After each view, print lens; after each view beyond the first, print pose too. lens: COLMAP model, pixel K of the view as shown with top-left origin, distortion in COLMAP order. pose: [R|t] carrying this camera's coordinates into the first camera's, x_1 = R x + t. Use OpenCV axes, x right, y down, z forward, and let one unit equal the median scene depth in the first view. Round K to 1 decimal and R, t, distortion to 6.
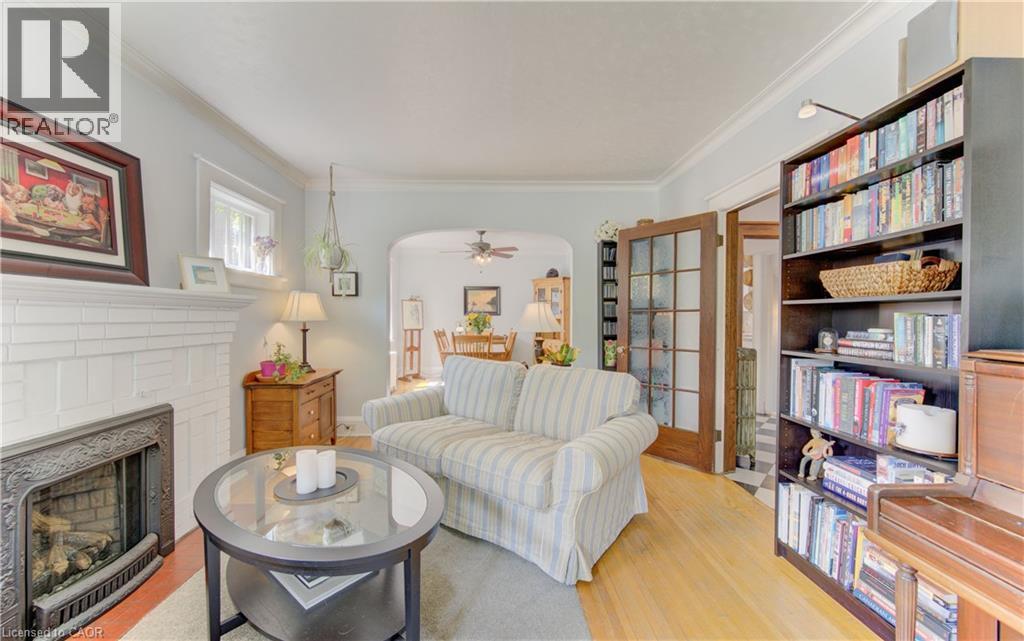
lens RADIAL K [[380.1, 0, 511.5], [0, 380.1, 321.7], [0, 0, 1]] dist [0.002543, 0.000187]
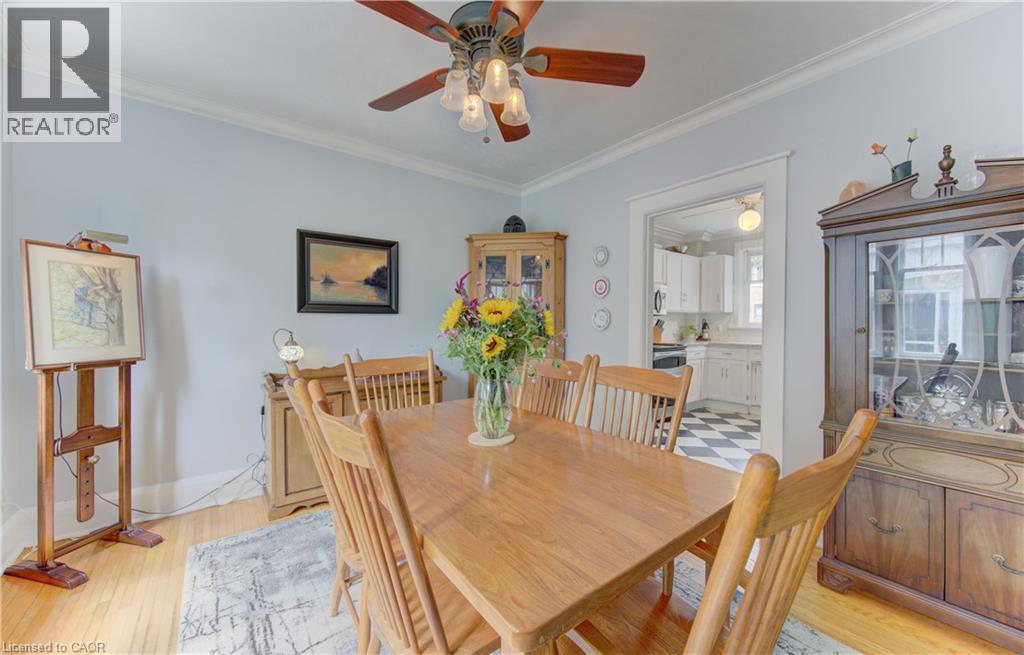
lens RADIAL K [[381.6, 0, 510.1], [0, 381.6, 329.1], [0, 0, 1]] dist [0.000696, 0.000018]
pose [[0.817463, -0.013719, 0.575817, -0.181048], [0.009062, 0.999899, 0.010959, -0.003359], [-0.575910, -0.003741, 0.817505, 0.642583]]
